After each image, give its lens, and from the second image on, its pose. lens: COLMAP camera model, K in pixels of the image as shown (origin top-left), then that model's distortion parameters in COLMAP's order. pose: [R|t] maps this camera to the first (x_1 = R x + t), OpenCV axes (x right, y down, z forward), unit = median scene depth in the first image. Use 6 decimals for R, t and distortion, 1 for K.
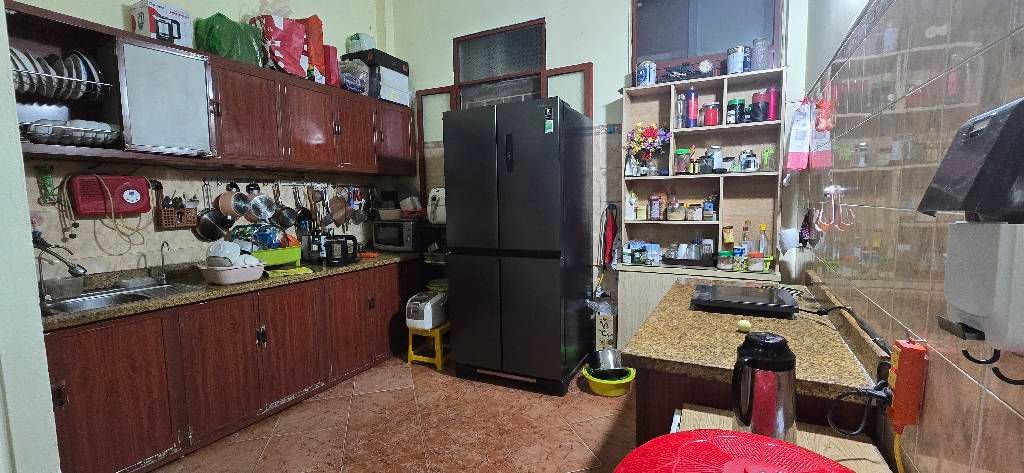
lens RADIAL K [[423.8, 0, 513.1], [0, 423.8, 235.1], [0, 0, 1]] dist [-0.006400, 0.000129]
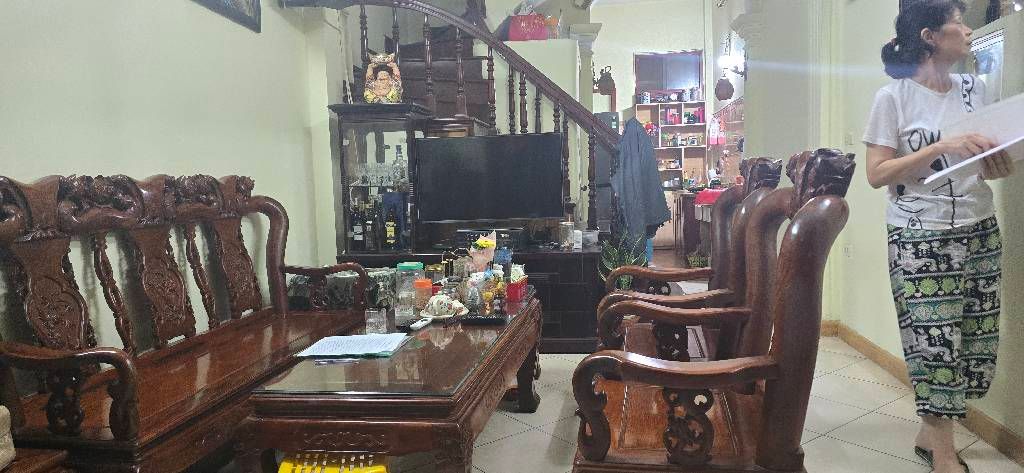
lens RADIAL K [[647.3, 0, 512.9], [0, 647.3, 237.9], [0, 0, 1]] dist [0.001504, 0.000069]
pose [[0.949851, -0.048091, 0.308981, -1.360222], [0.051808, 0.998650, -0.003829, 0.286481], [-0.308380, 0.019645, 0.951060, -1.849947]]
